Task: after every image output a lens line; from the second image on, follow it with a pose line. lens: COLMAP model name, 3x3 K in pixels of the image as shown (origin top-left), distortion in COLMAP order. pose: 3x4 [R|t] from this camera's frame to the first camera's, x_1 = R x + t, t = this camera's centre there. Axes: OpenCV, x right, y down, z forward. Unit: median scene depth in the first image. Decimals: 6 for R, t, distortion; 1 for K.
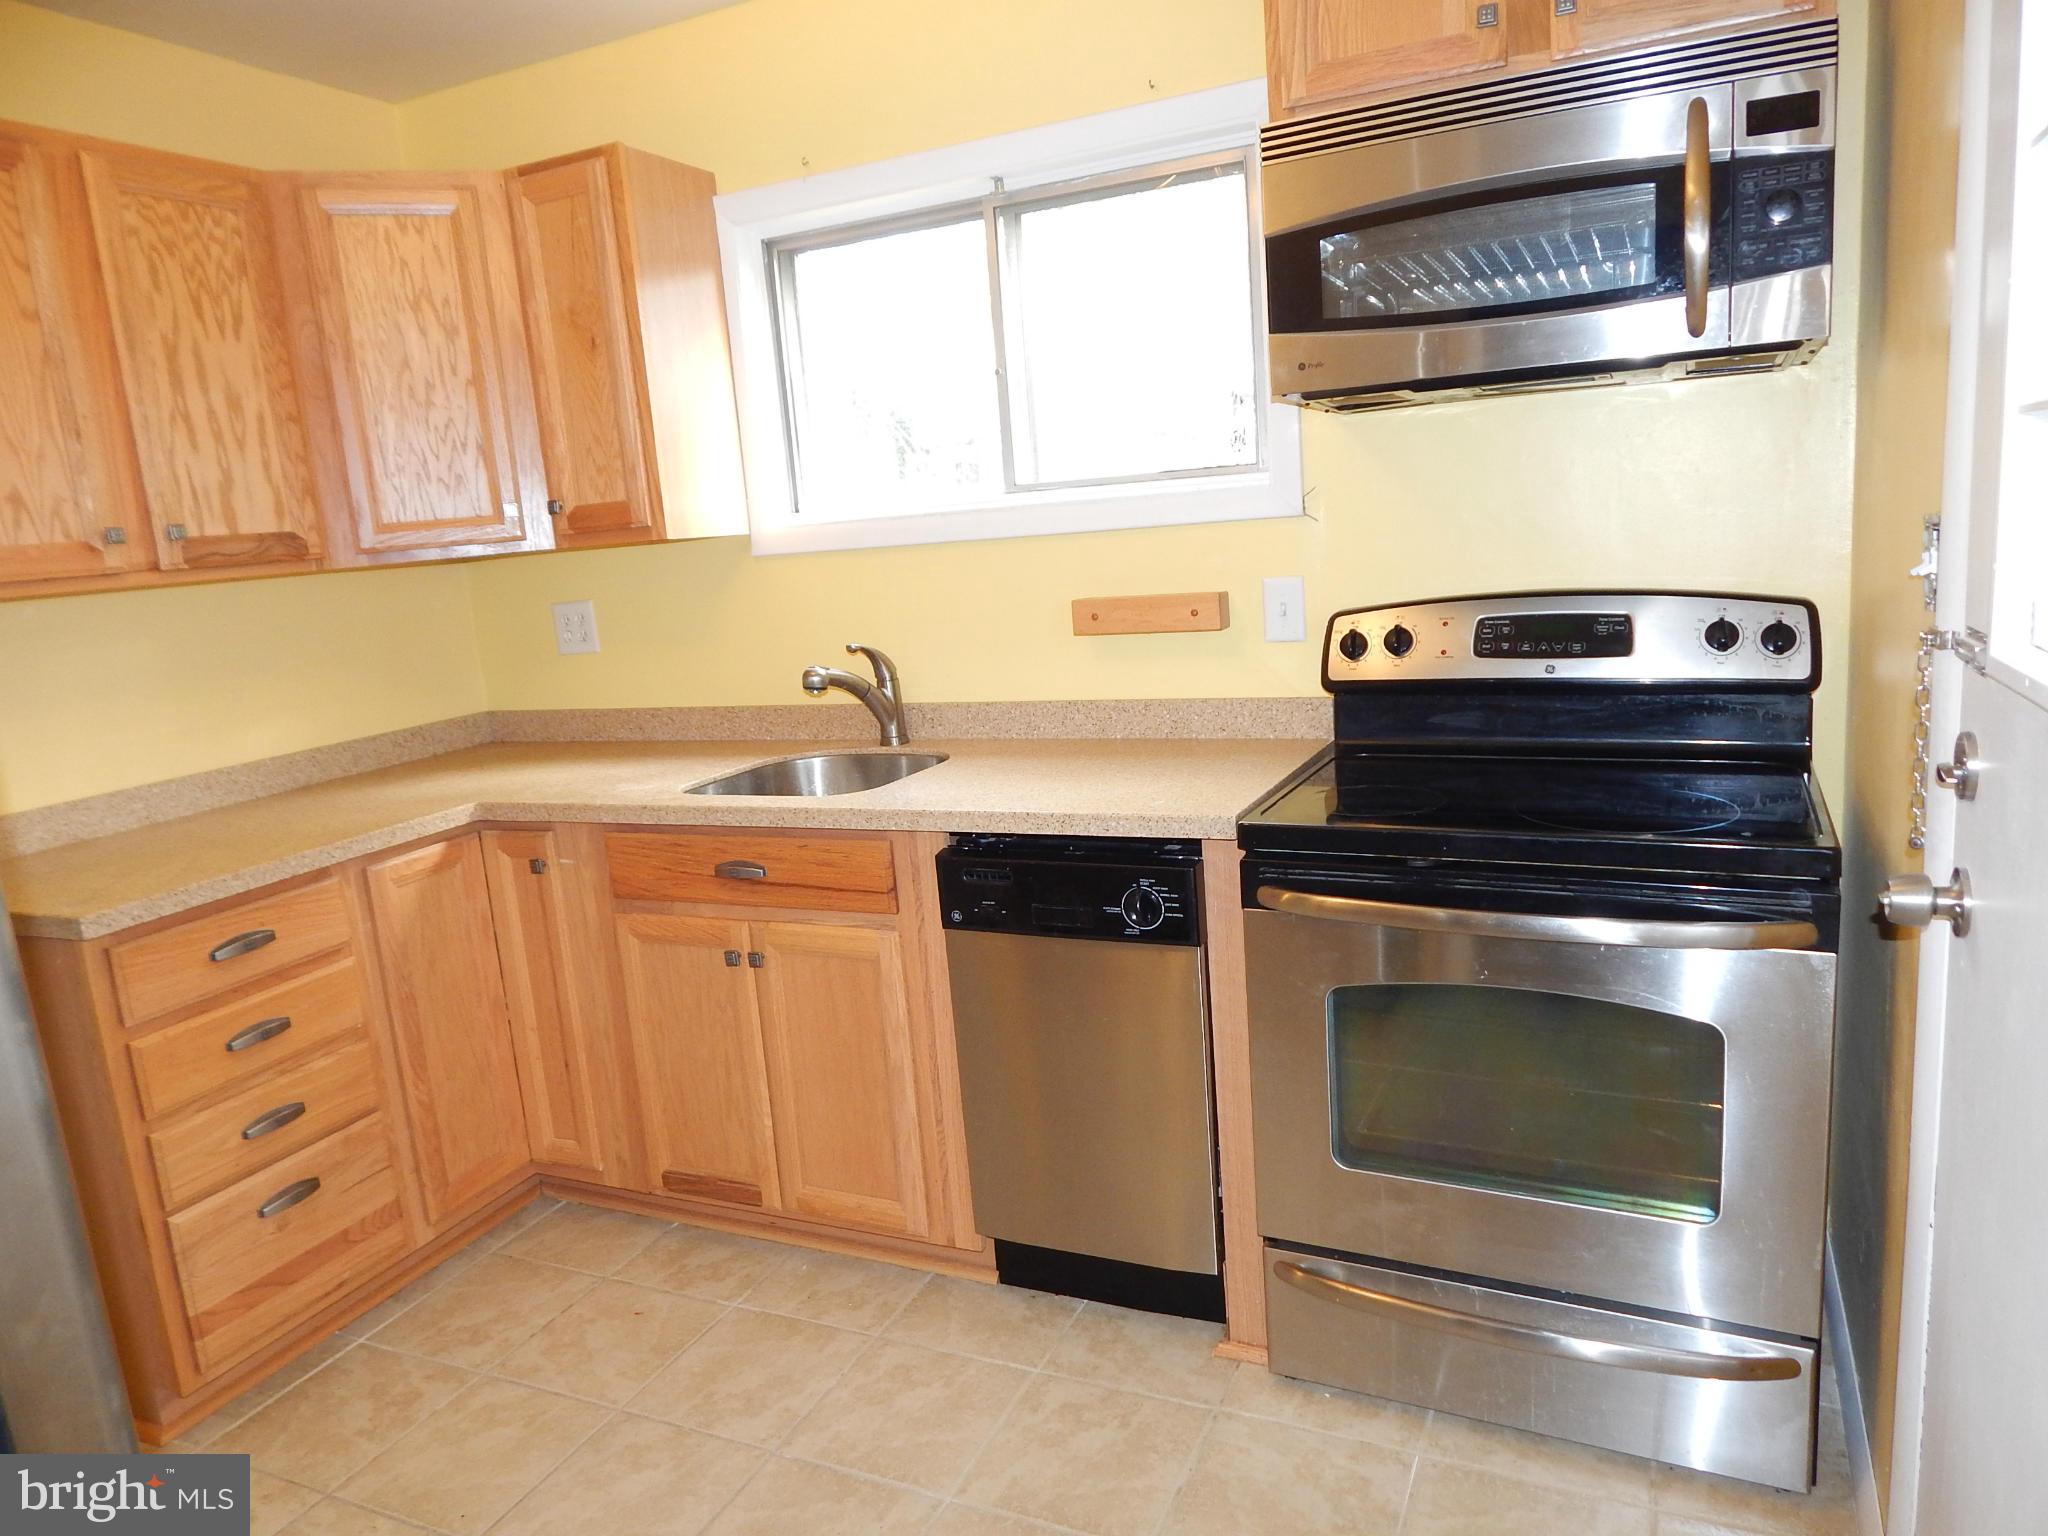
lens RADIAL K [[1348.8, 0, 1025.6], [0, 1348.8, 748.7], [0, 0, 1]] dist [0.005199, -0.015962]
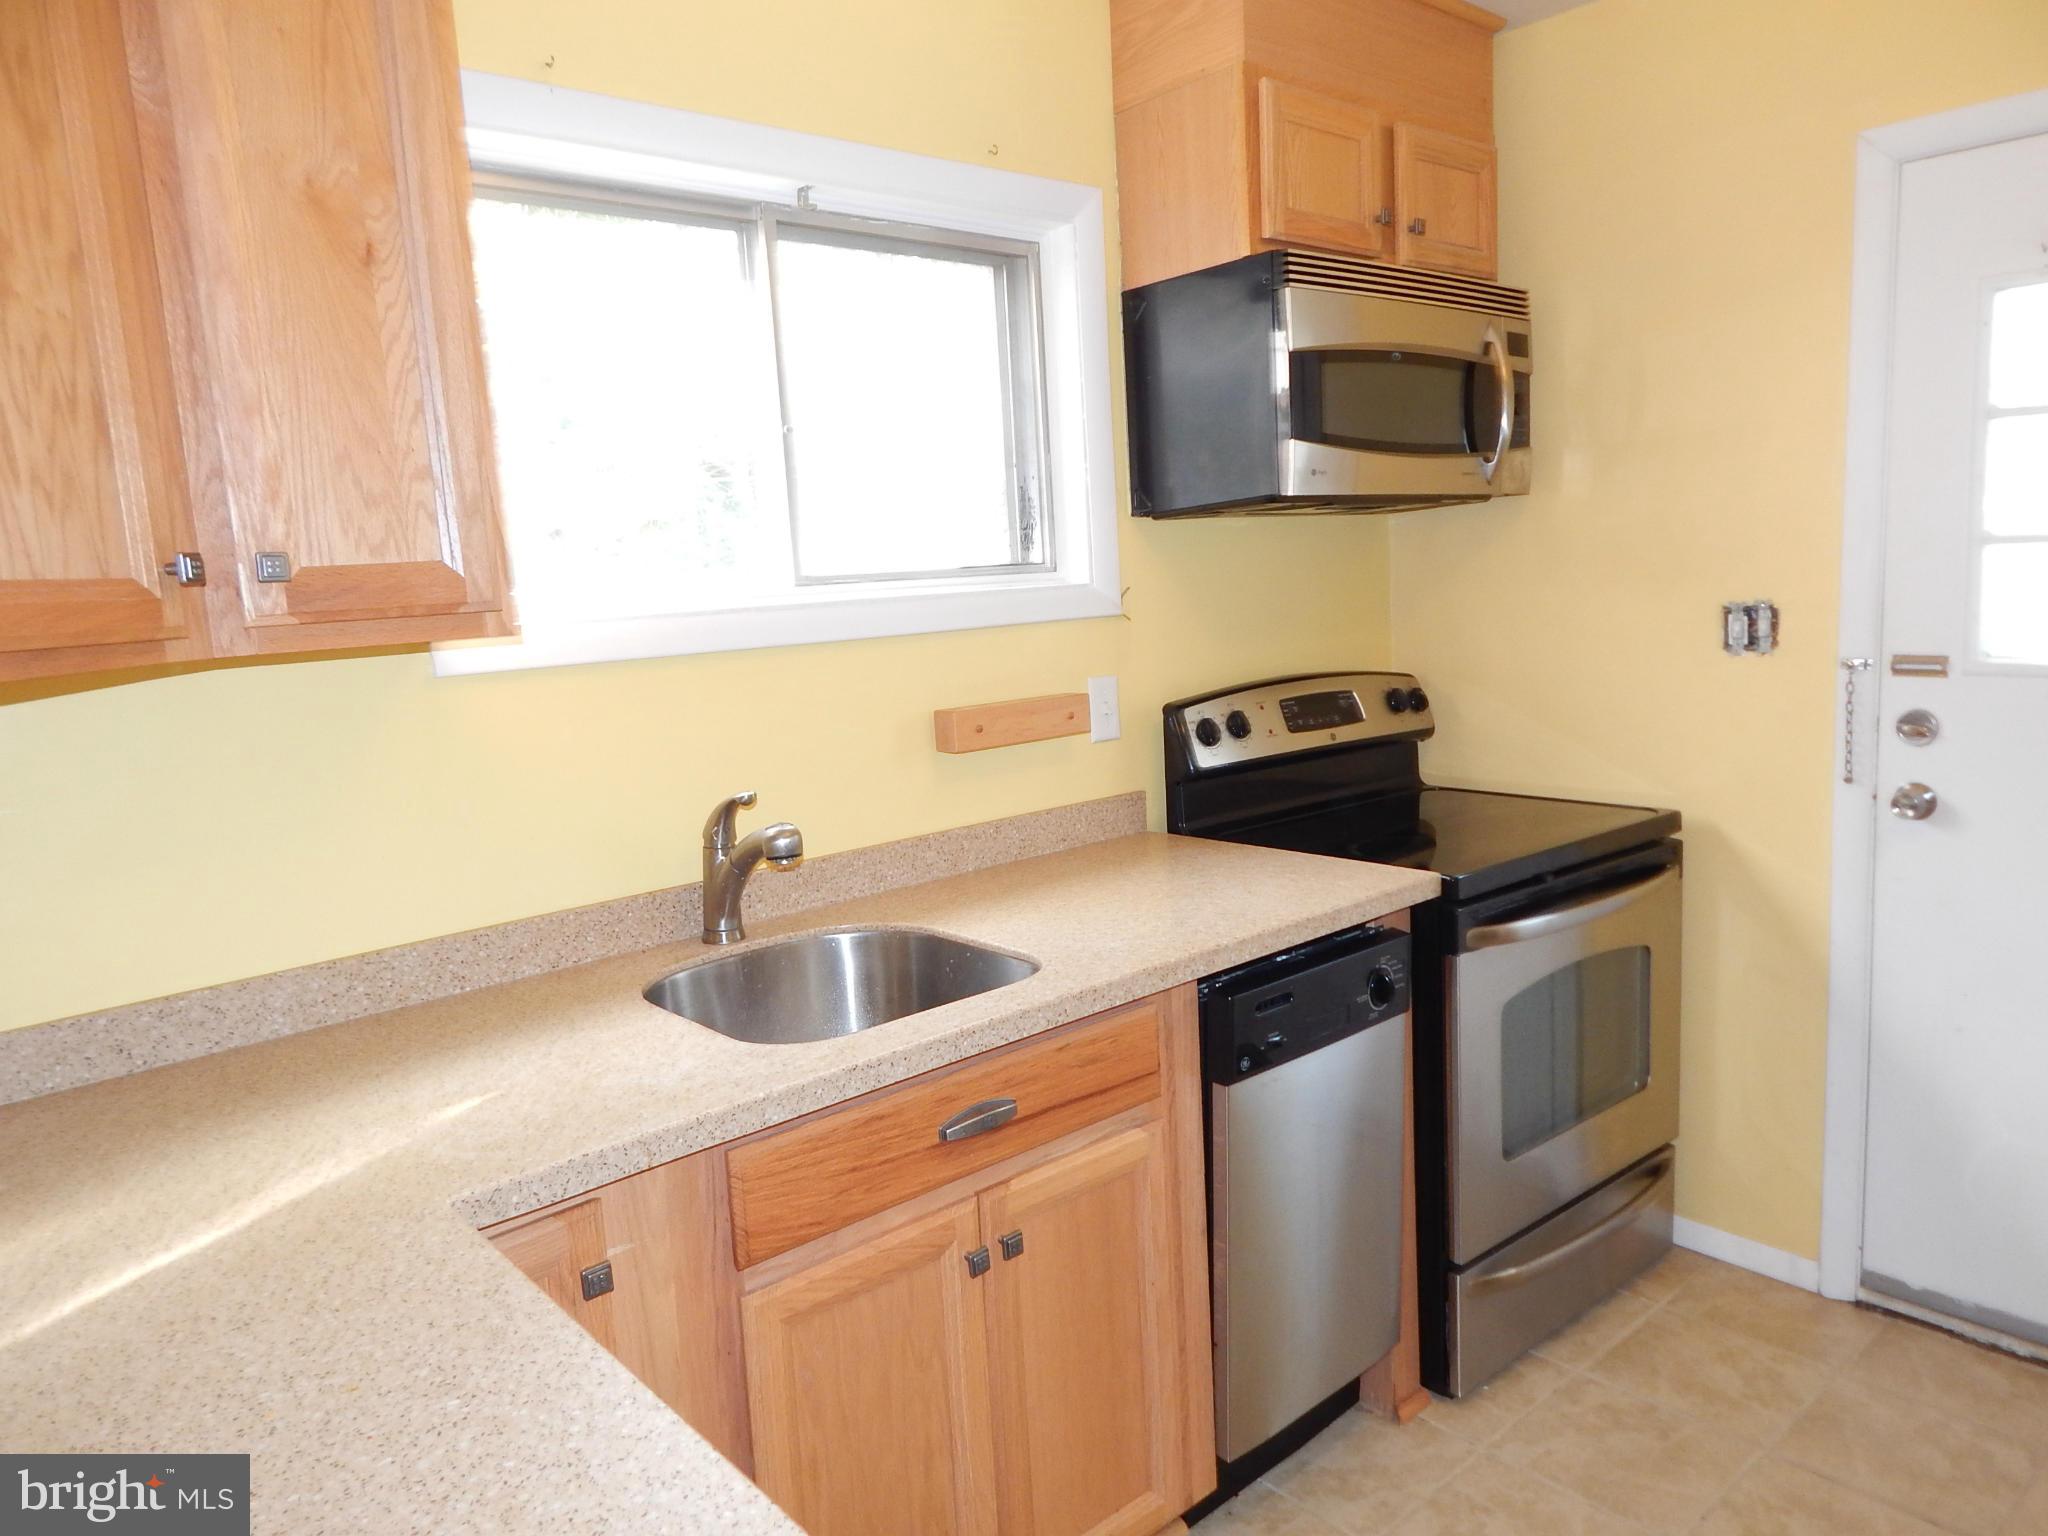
lens RADIAL K [[1396.2, 0, 1022.7], [0, 1396.2, 739.6], [0, 0, 1]] dist [0.028686, 0.000061]
pose [[0.392956, -0.052415, 0.918062, -0.769440], [0.180294, 0.983388, -0.021026, -0.068773], [-0.901709, 0.173783, 0.395878, 0.640885]]
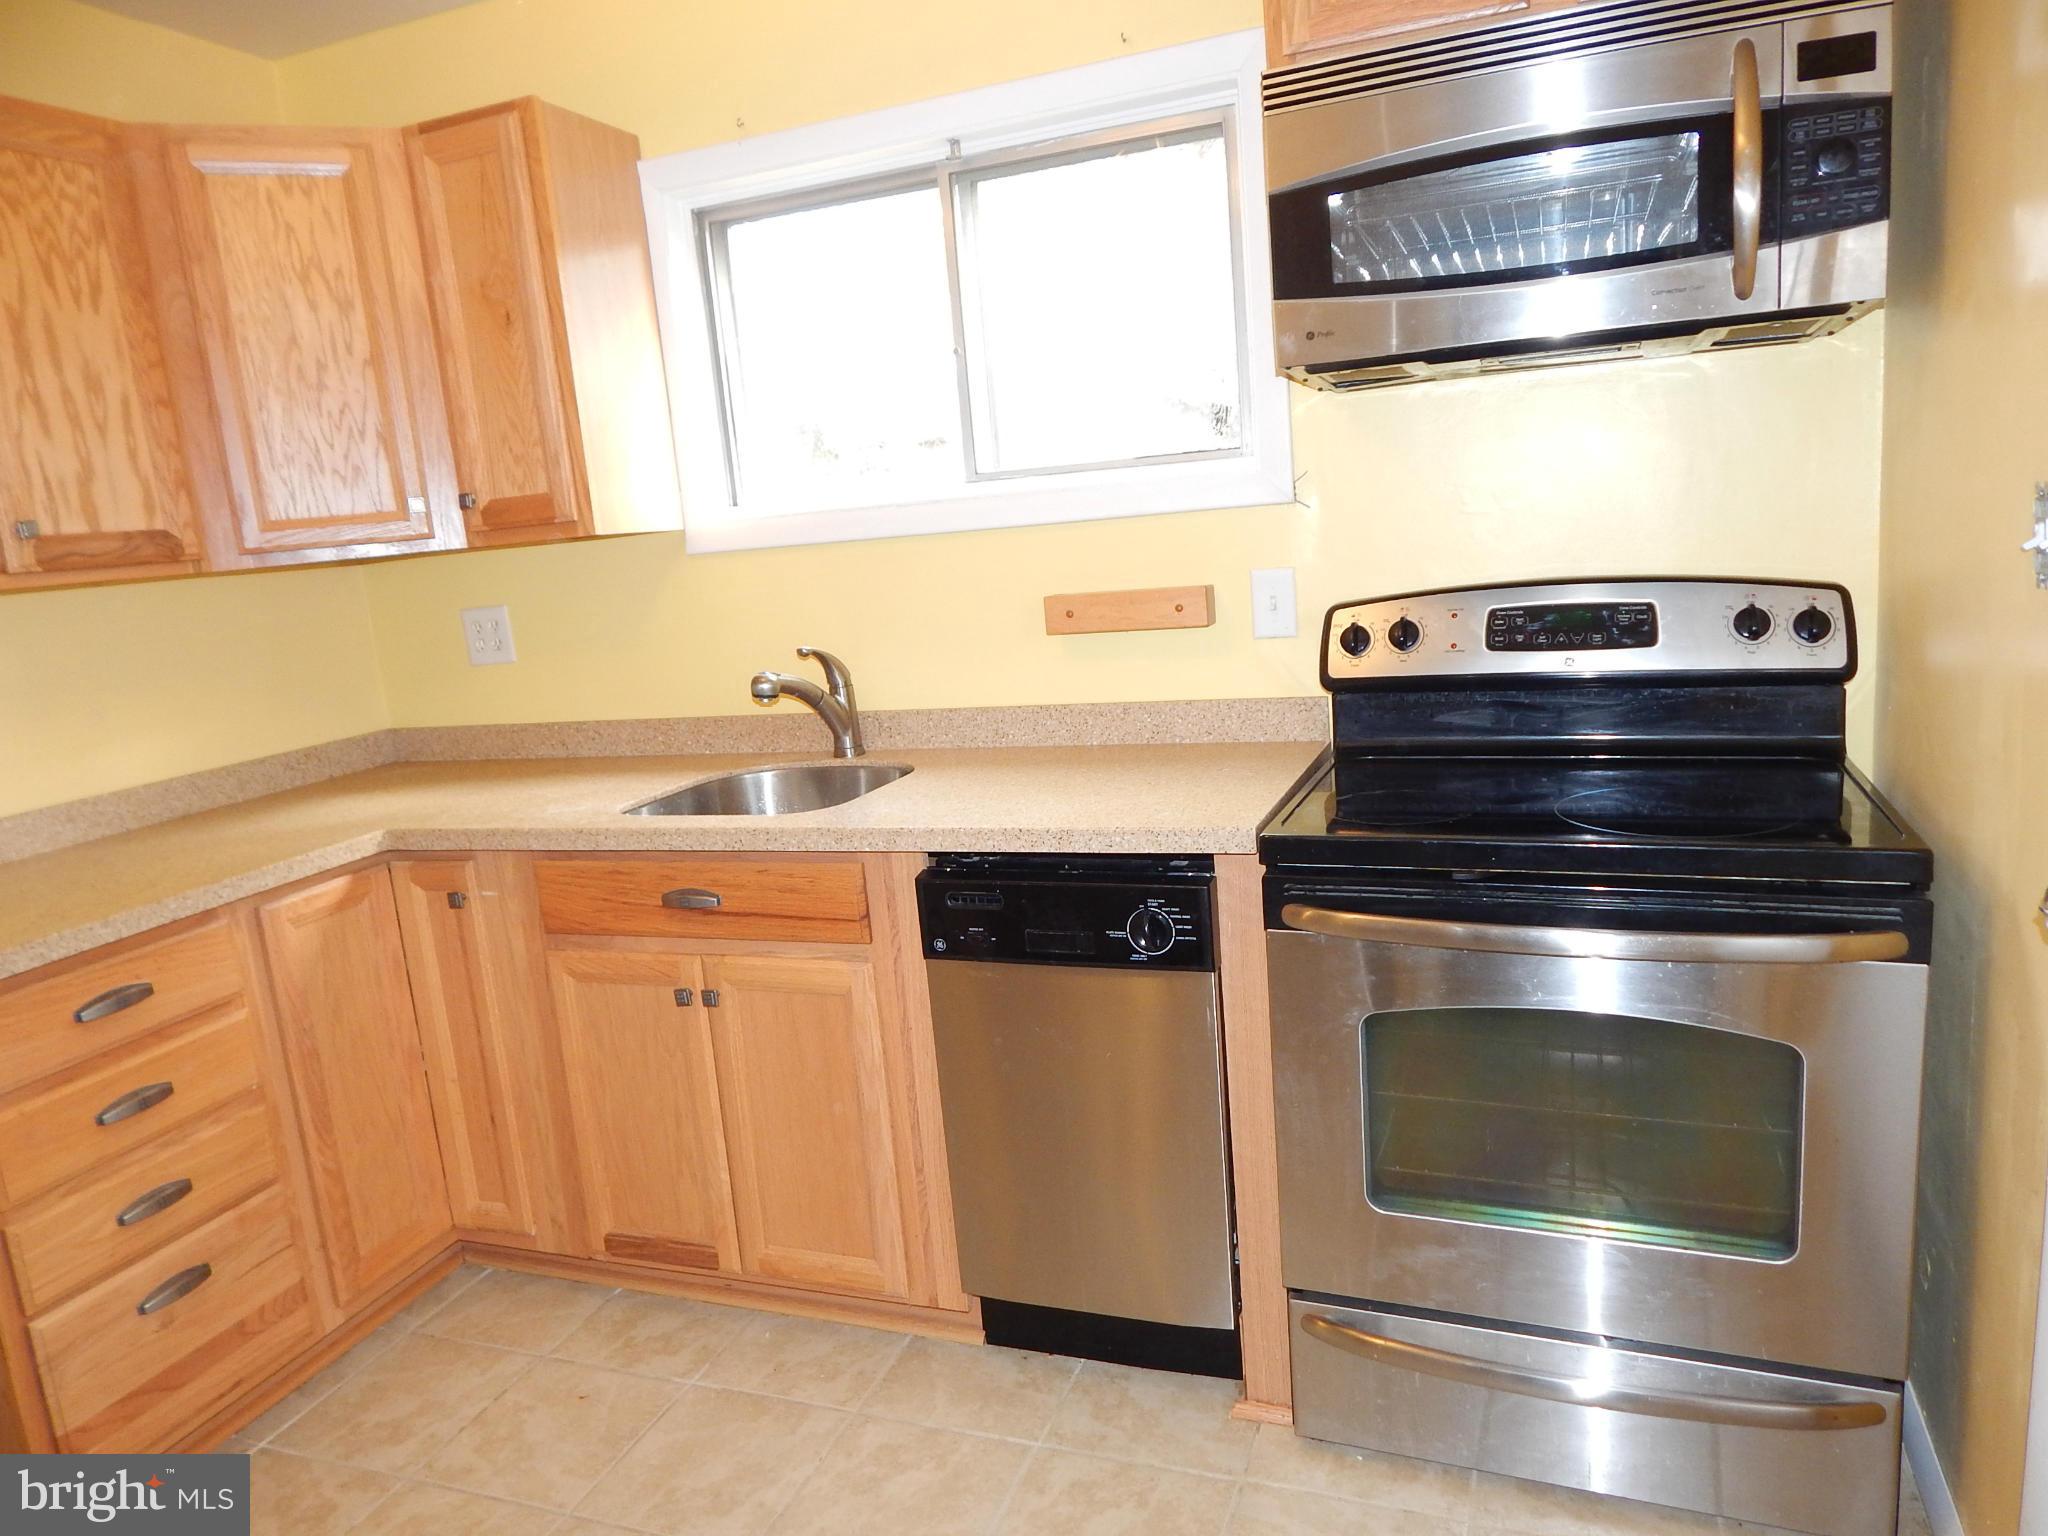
lens RADIAL K [[1350.5, 0, 1025.9], [0, 1350.5, 750.3], [0, 0, 1]] dist [0.006448, -0.010279]
pose [[0.997368, -0.019261, 0.069902, -0.046385], [0.019583, 0.999801, -0.003926, -0.001244], [-0.069812, 0.005285, 0.997546, 0.079097]]
